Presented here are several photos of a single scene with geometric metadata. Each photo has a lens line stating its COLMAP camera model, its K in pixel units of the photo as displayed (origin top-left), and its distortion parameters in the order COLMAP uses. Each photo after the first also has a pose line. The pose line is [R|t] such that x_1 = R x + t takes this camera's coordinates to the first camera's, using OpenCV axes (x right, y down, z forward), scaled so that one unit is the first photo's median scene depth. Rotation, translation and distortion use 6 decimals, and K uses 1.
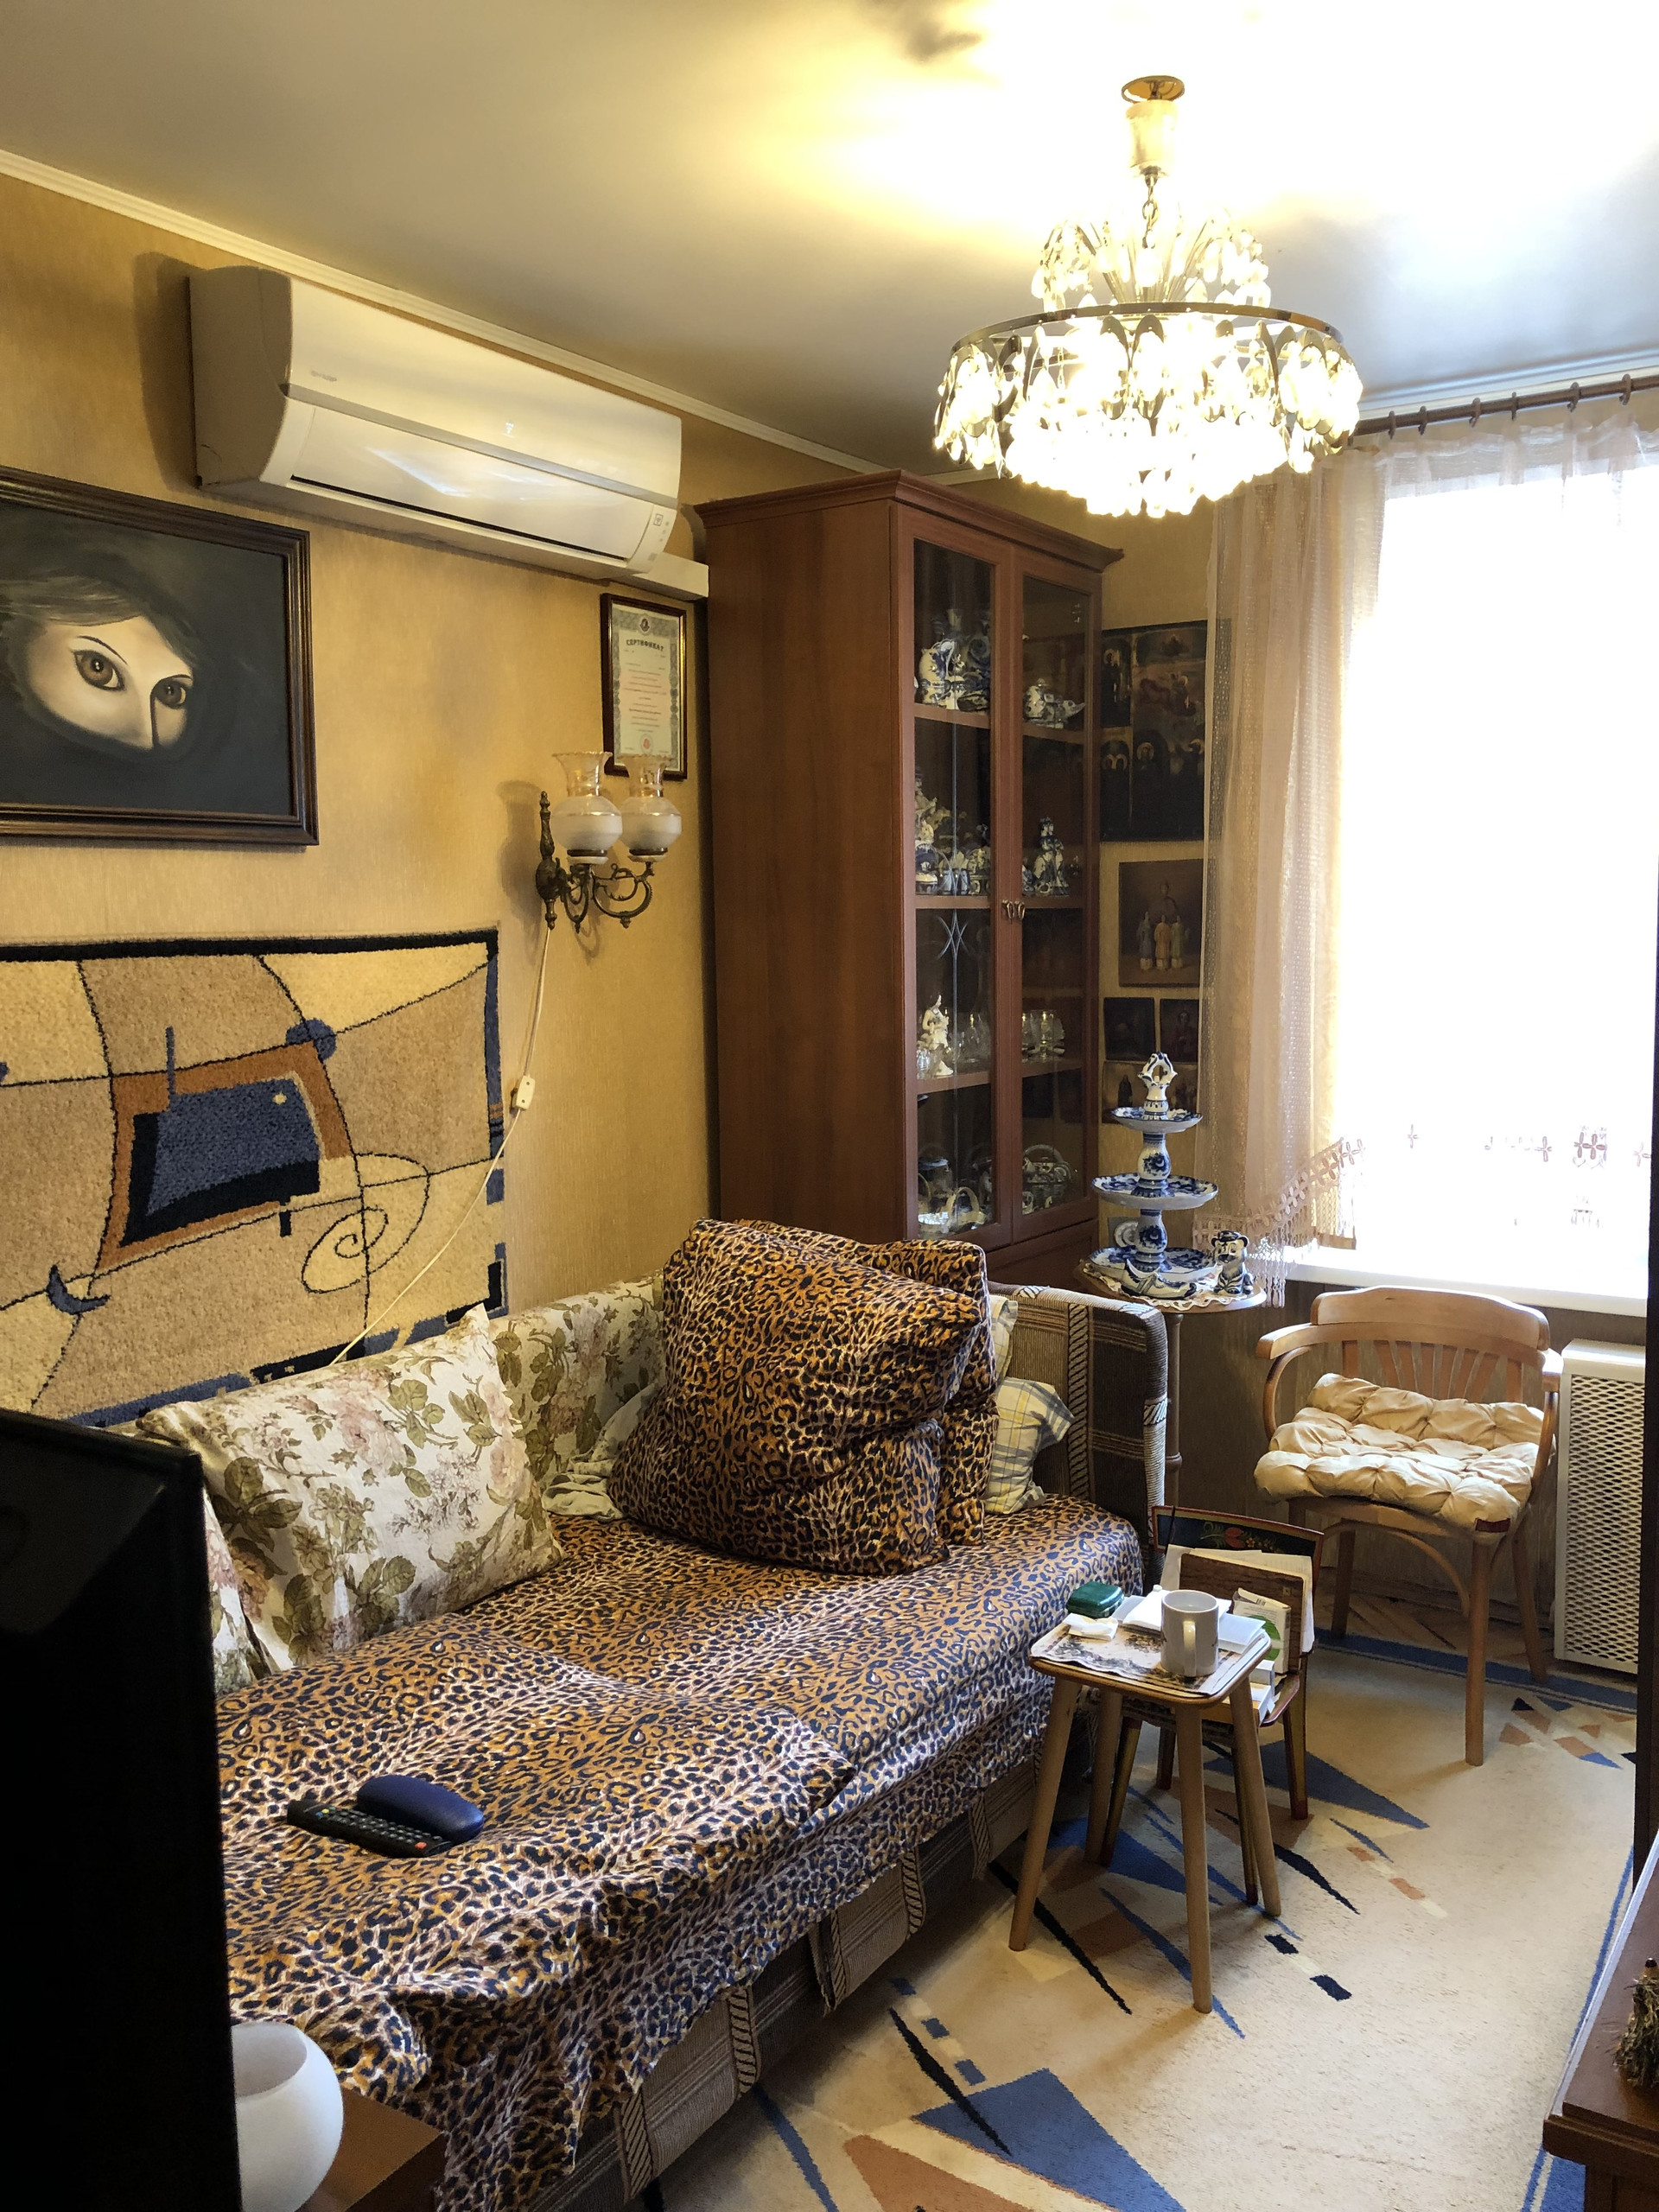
lens RADIAL K [[1815.6, 0, 831.4], [0, 1815.6, 1091.1], [0, 0, 1]] dist [0.209471, -0.505338]
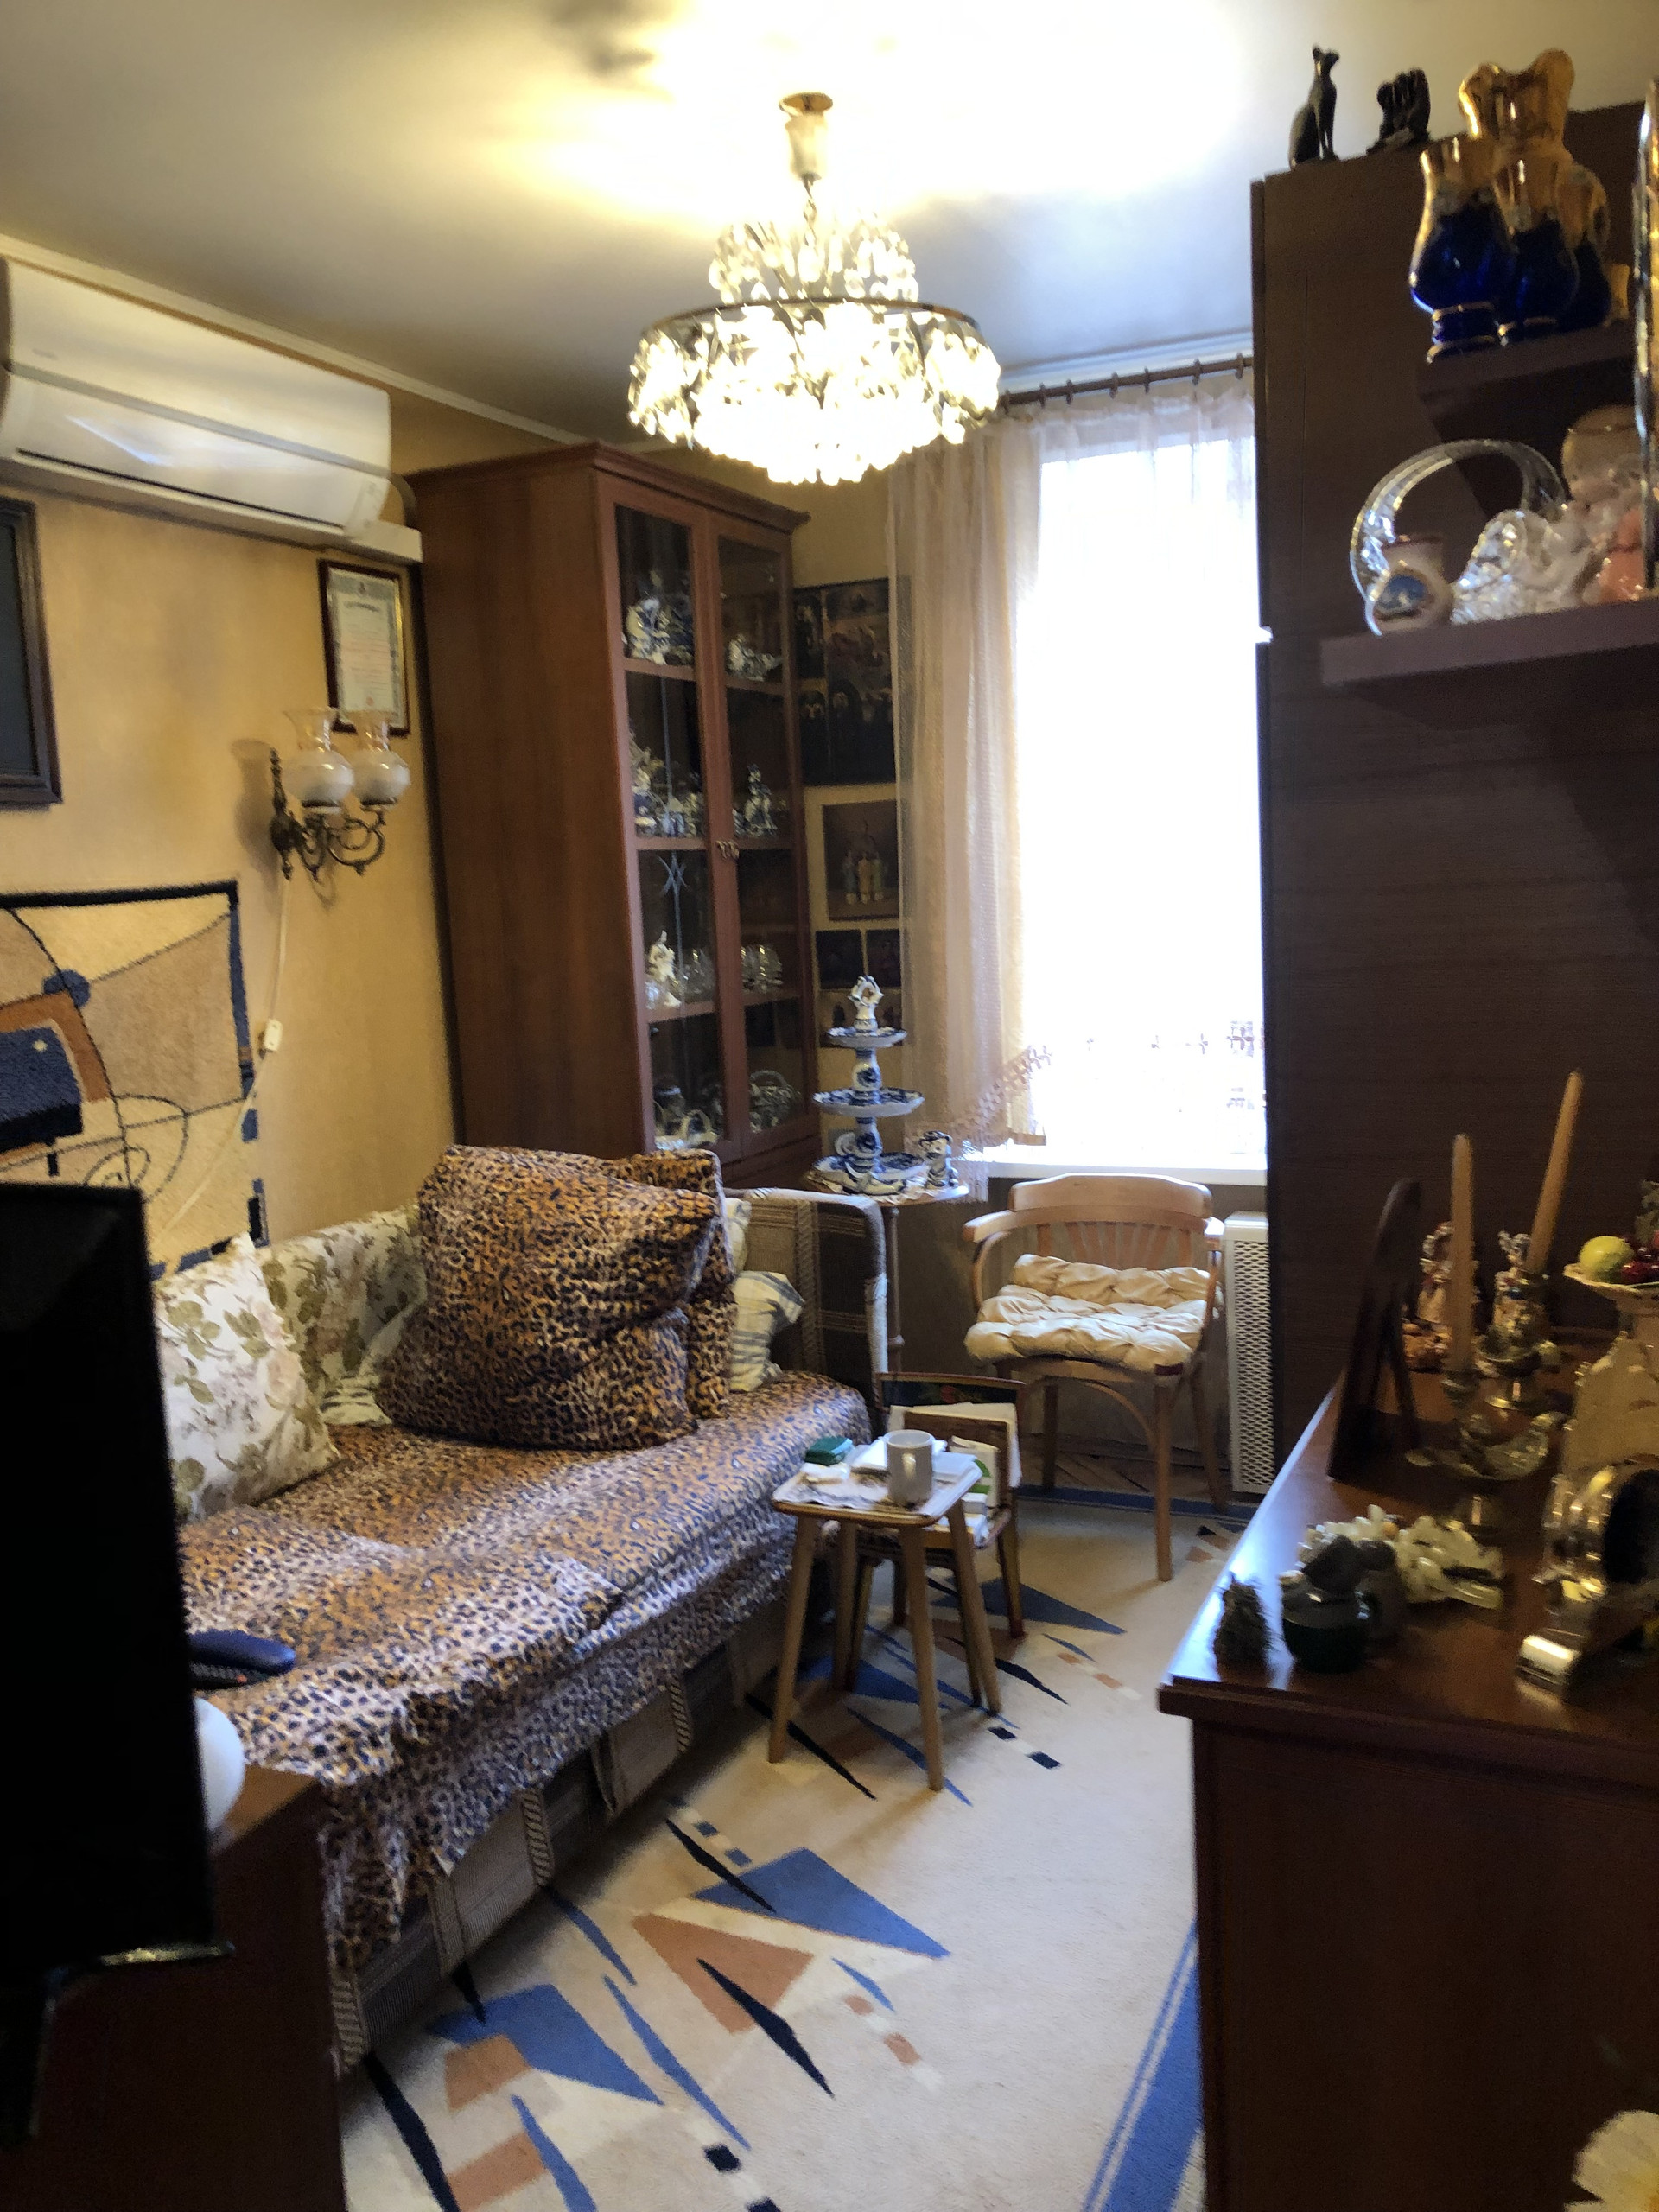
lens RADIAL K [[1838.1, 0, 792.3], [0, 1838.1, 1103.0], [0, 0, 1]] dist [0.178949, -0.514517]
pose [[0.990507, -0.054138, 0.126354, -0.009668], [0.051599, 0.998396, 0.023285, 0.032333], [-0.127412, -0.016544, 0.991712, -0.107266]]
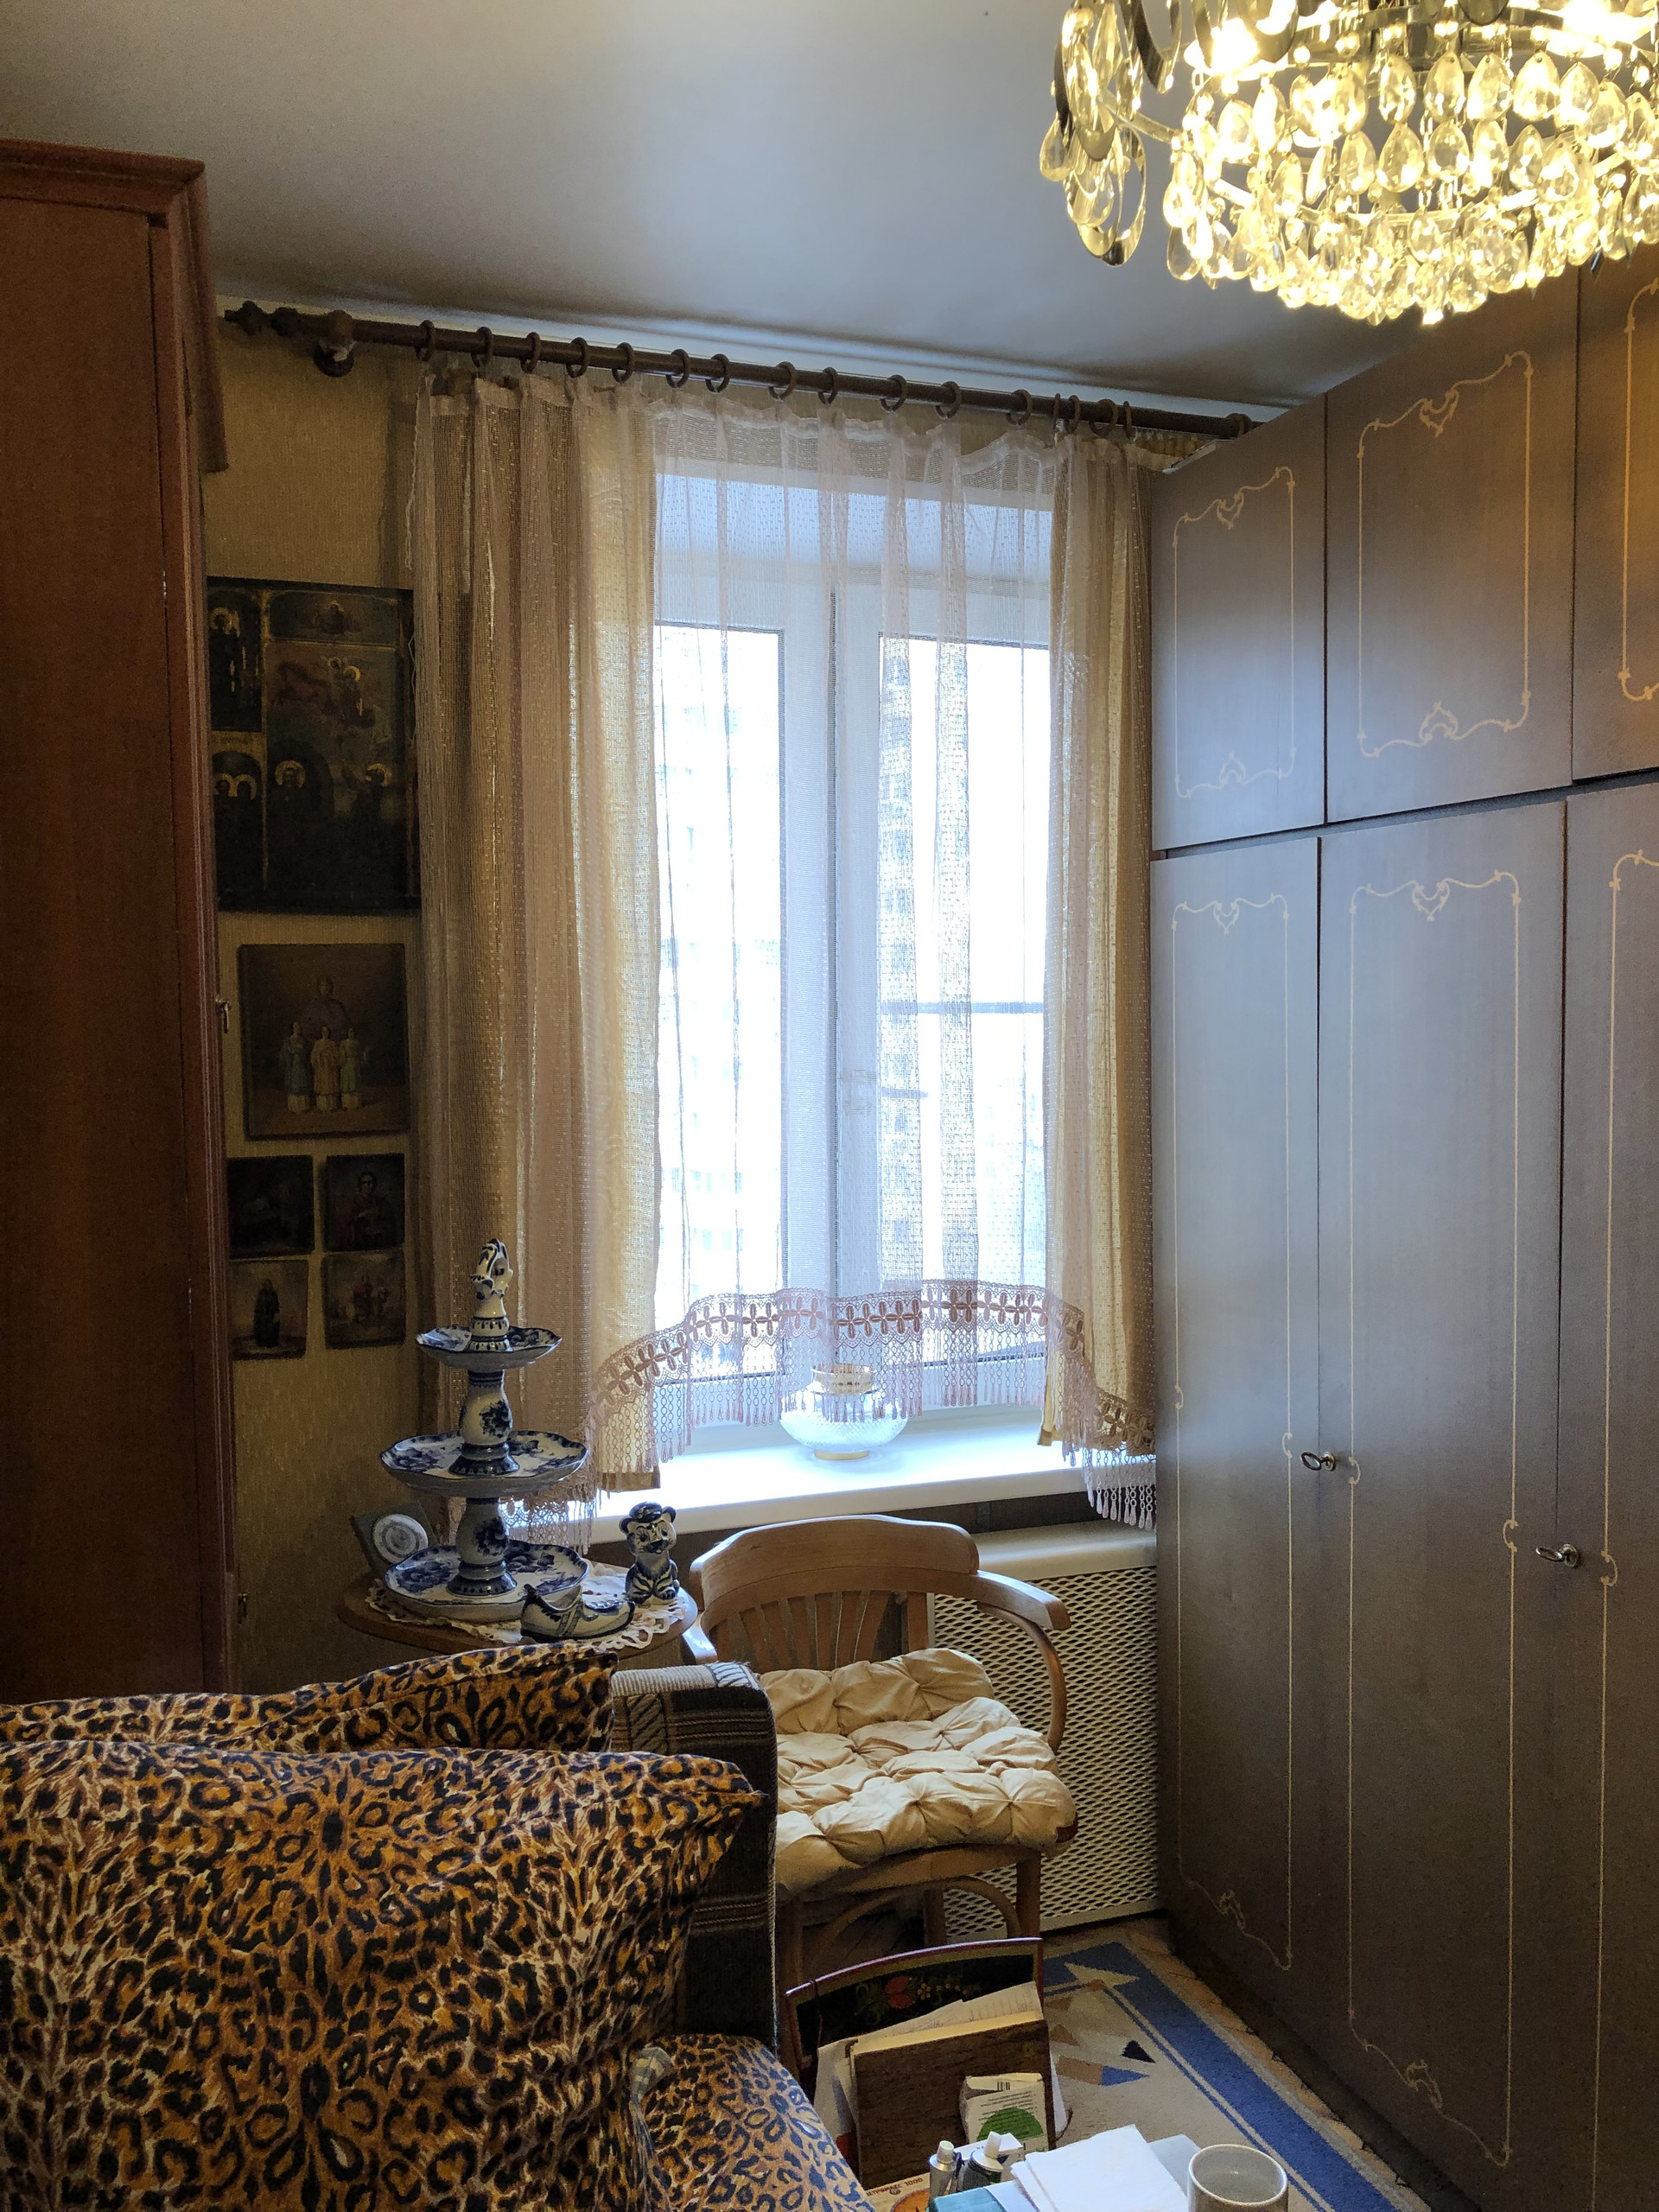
lens RADIAL K [[1847.4, 0, 861.5], [0, 1847.4, 1101.5], [0, 0, 1]] dist [0.091558, -0.065243]
pose [[0.616834, -0.036321, 0.786255, -0.294159], [0.081414, 0.996521, -0.017838, -0.057067], [-0.782872, 0.075015, 0.617644, 0.593366]]
